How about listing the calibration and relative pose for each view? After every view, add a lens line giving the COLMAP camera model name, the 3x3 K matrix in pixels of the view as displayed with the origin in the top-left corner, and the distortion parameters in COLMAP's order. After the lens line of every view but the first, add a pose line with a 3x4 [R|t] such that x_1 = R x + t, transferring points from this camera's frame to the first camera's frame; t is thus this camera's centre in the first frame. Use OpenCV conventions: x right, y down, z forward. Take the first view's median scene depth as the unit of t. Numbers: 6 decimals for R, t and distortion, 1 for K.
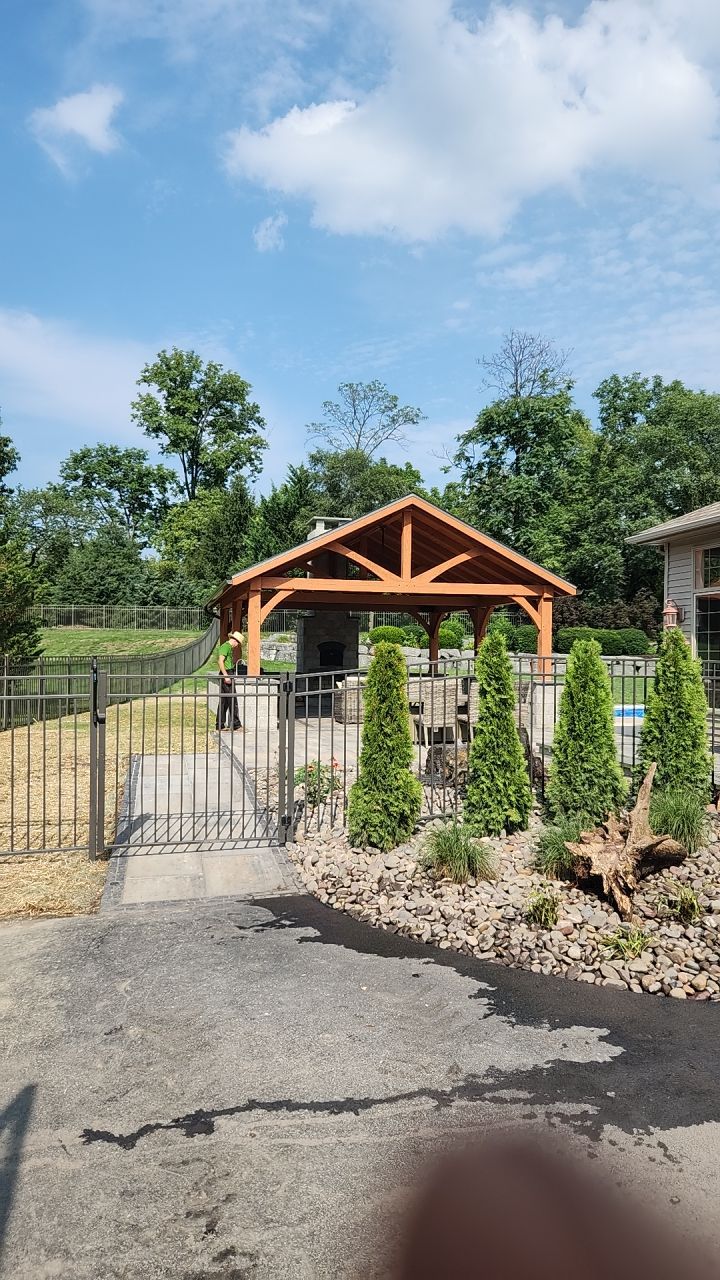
lens RADIAL K [[860.9, 0, 396.5], [0, 860.9, 594.7], [0, 0, 1]] dist [0.085157, 0.002624]
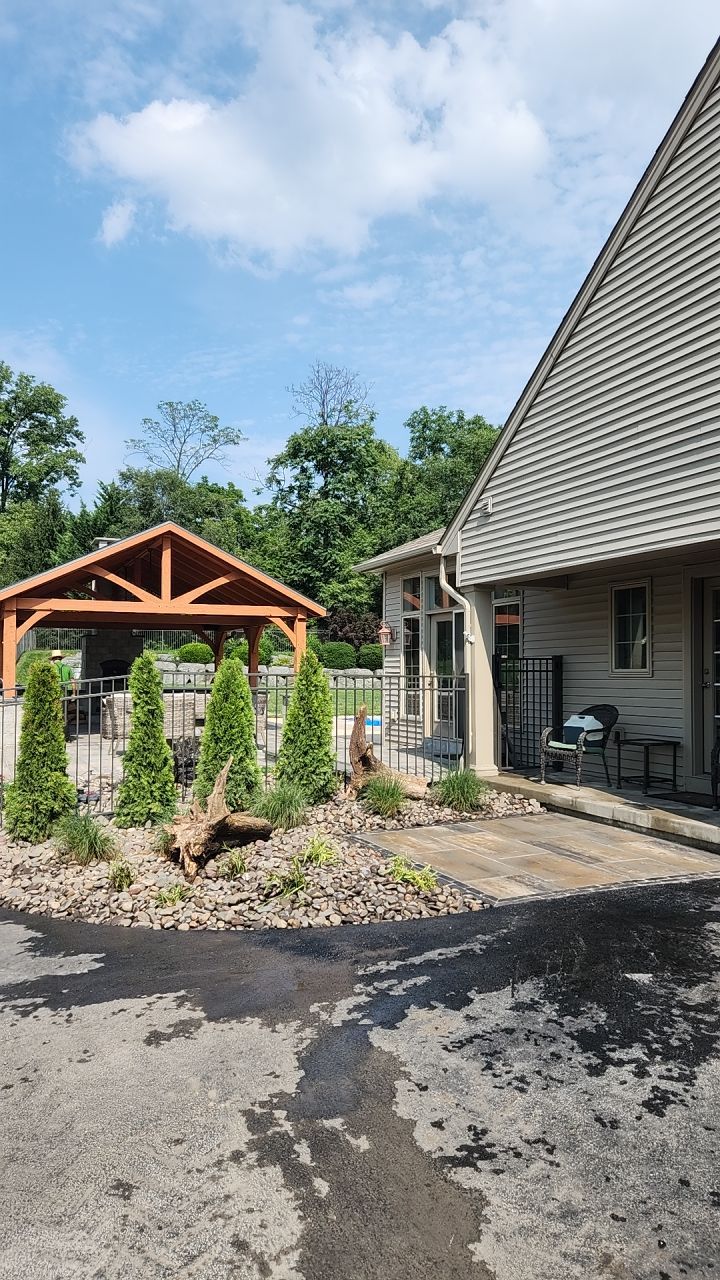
lens RADIAL K [[851.9, 0, 366.6], [0, 851.9, 648.5], [0, 0, 1]] dist [0.097461, -0.091606]
pose [[0.990275, -0.004648, 0.139043, 0.103166], [-0.001348, 0.999074, 0.043001, -0.004649], [-0.139114, -0.042771, 0.989352, -0.072812]]
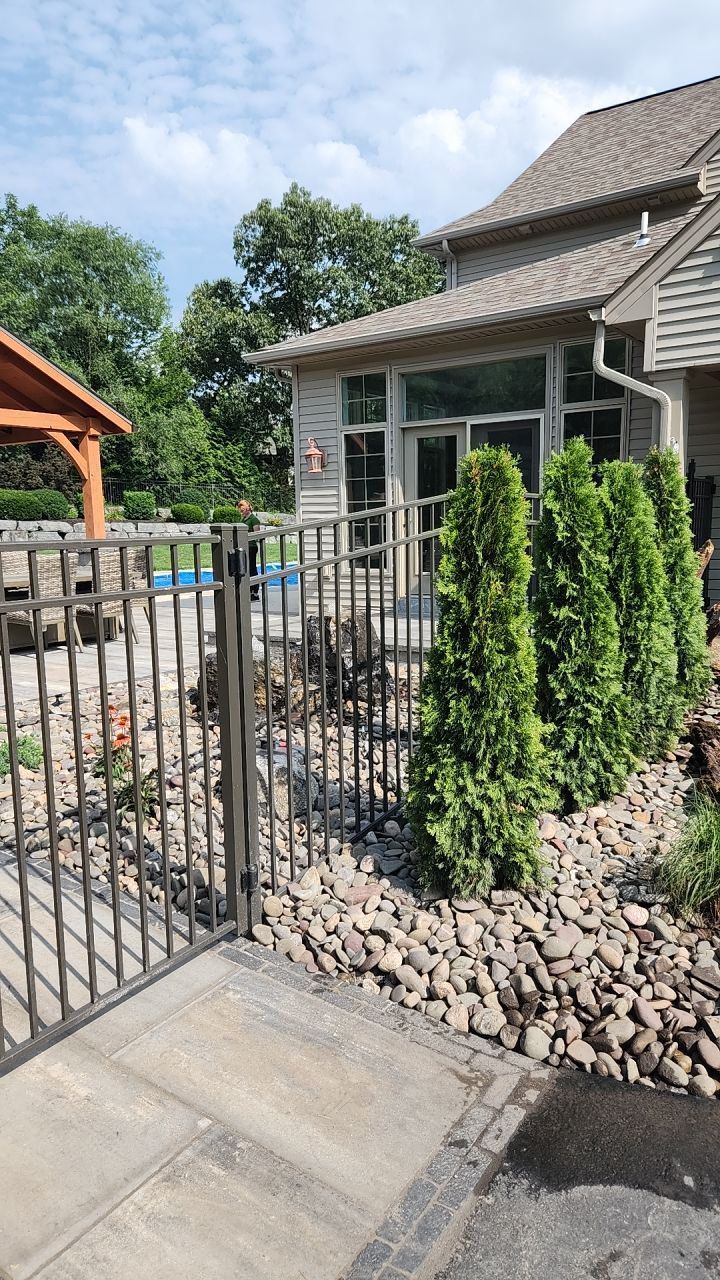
lens RADIAL K [[851.9, 0, 366.6], [0, 851.9, 648.5], [0, 0, 1]] dist [0.097461, -0.091606]
pose [[0.772152, -0.114563, 0.625026, -0.124874], [-0.021554, 0.978325, 0.205949, 0.024475], [-0.635073, -0.172495, 0.752946, 0.252345]]
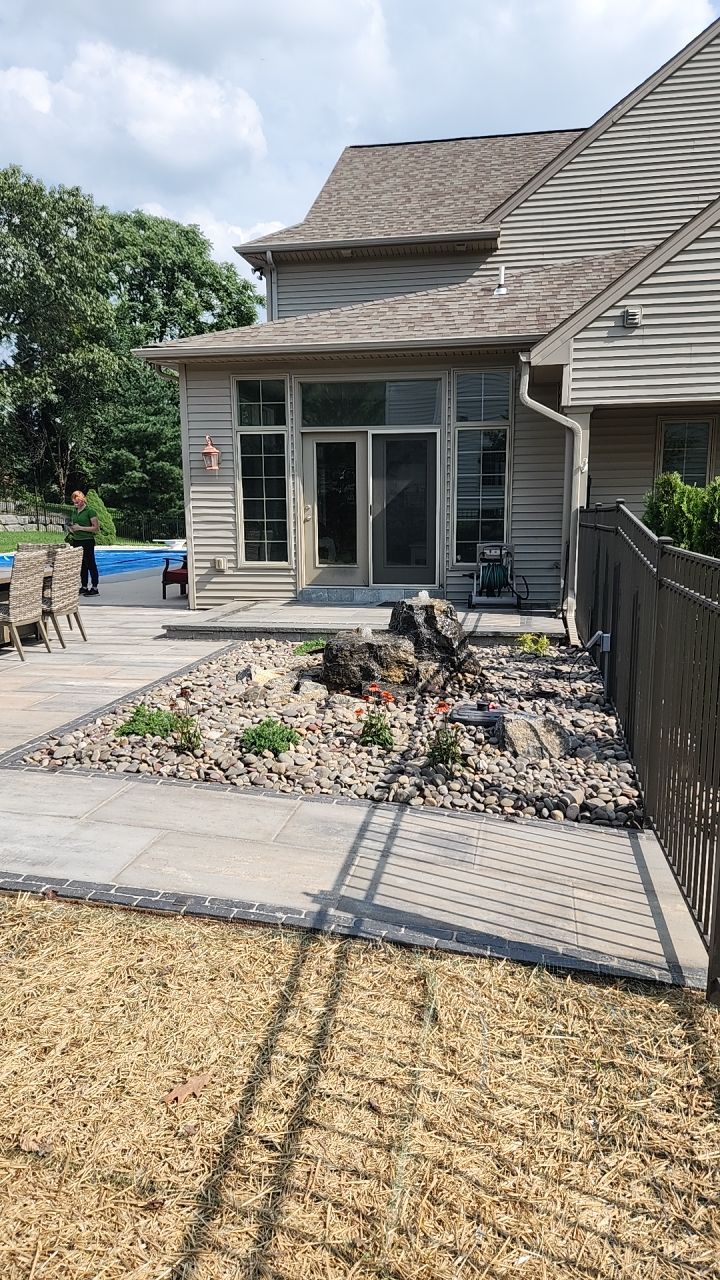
lens RADIAL K [[851.9, 0, 366.6], [0, 851.9, 648.5], [0, 0, 1]] dist [0.097461, -0.091606]
pose [[0.454112, -0.156099, 0.877163, -0.282284], [-0.056214, 0.977550, 0.203067, 0.022213], [-0.889169, -0.141524, 0.435143, 0.357872]]
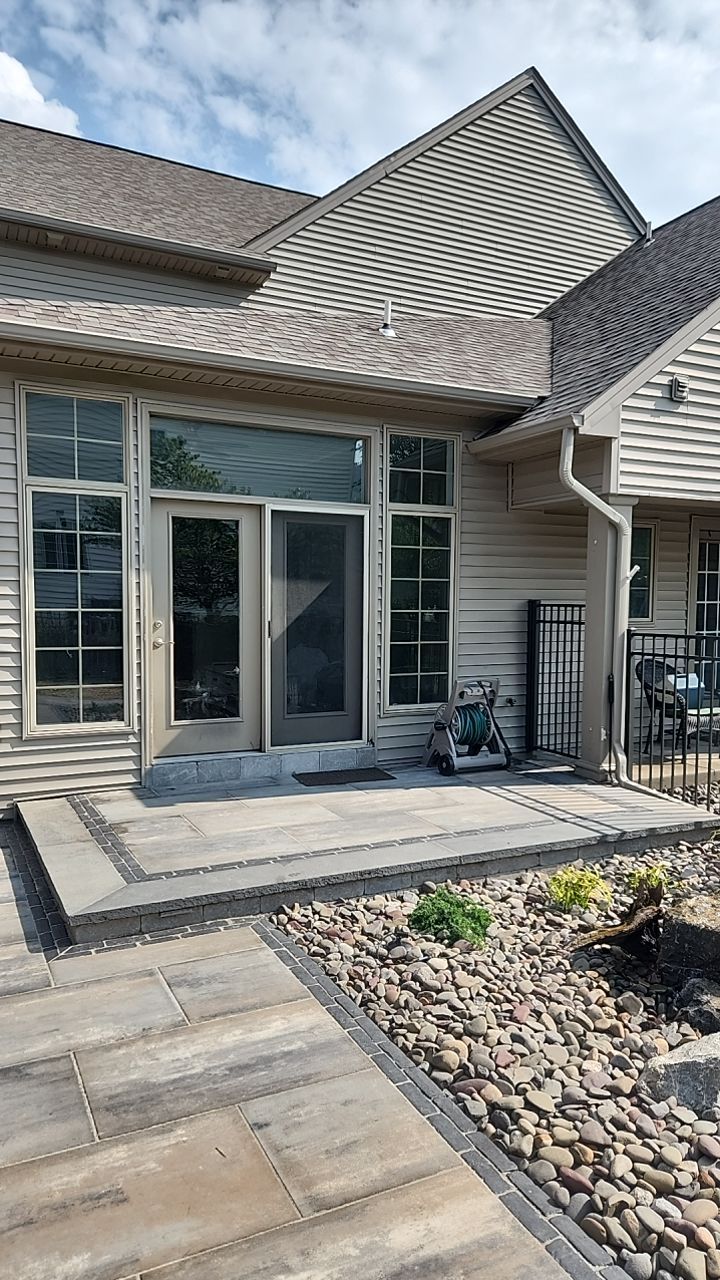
lens RADIAL K [[851.9, 0, 366.6], [0, 851.9, 648.5], [0, 0, 1]] dist [0.097461, -0.091606]
pose [[-0.167606, -0.071117, 0.983286, -0.107390], [-0.082986, 0.994873, 0.057810, 0.032506], [-0.982355, -0.071909, -0.172648, 0.662034]]
